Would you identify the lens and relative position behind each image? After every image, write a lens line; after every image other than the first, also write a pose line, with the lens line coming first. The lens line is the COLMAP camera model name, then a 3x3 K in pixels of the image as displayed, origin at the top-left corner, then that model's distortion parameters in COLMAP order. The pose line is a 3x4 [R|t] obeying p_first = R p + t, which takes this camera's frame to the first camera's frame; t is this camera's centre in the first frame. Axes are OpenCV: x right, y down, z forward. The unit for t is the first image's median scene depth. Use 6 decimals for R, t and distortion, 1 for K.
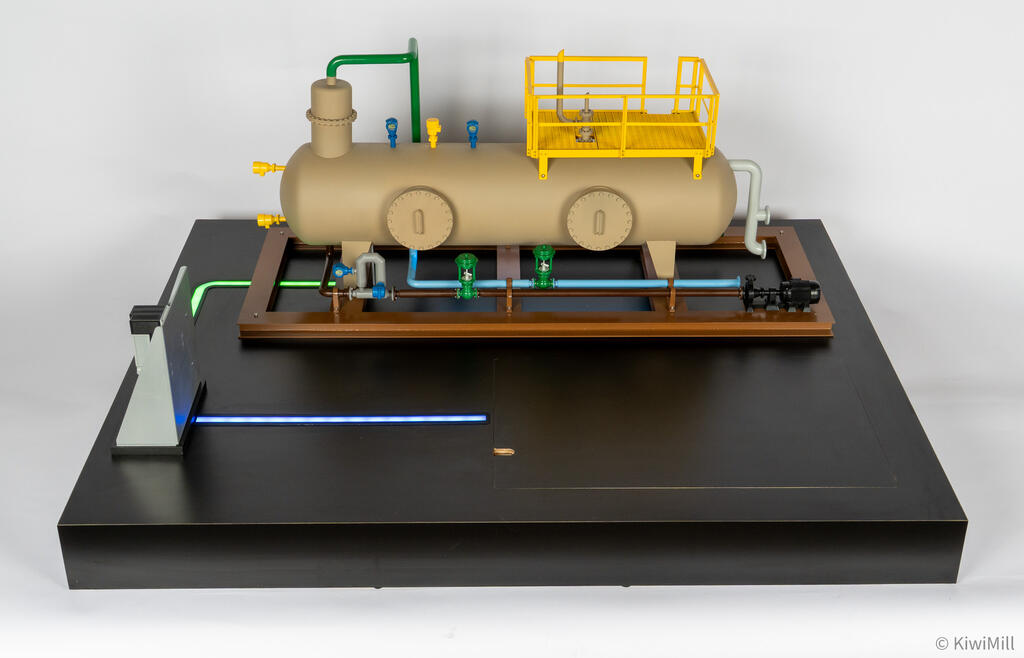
lens RADIAL K [[1353.0, 0, 538.4], [0, 1353.0, 281.6], [0, 0, 1]] dist [-0.001818, -0.002429]
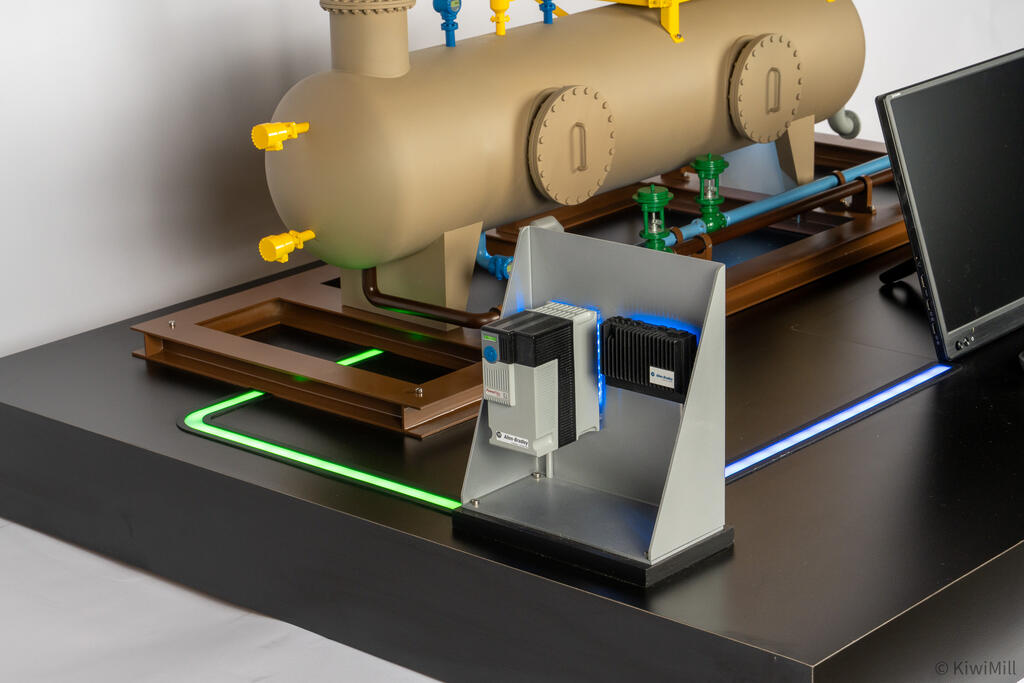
lens RADIAL K [[2410.0, 0, 512.0], [0, 2410.0, 341.5], [0, 0, 1]] dist [-0.037526, -0.066096]
pose [[0.682519, -0.255884, 0.684610, -0.781660], [0.375868, 0.926234, -0.028524, 0.045614], [-0.626810, 0.276791, 0.728351, 0.324663]]
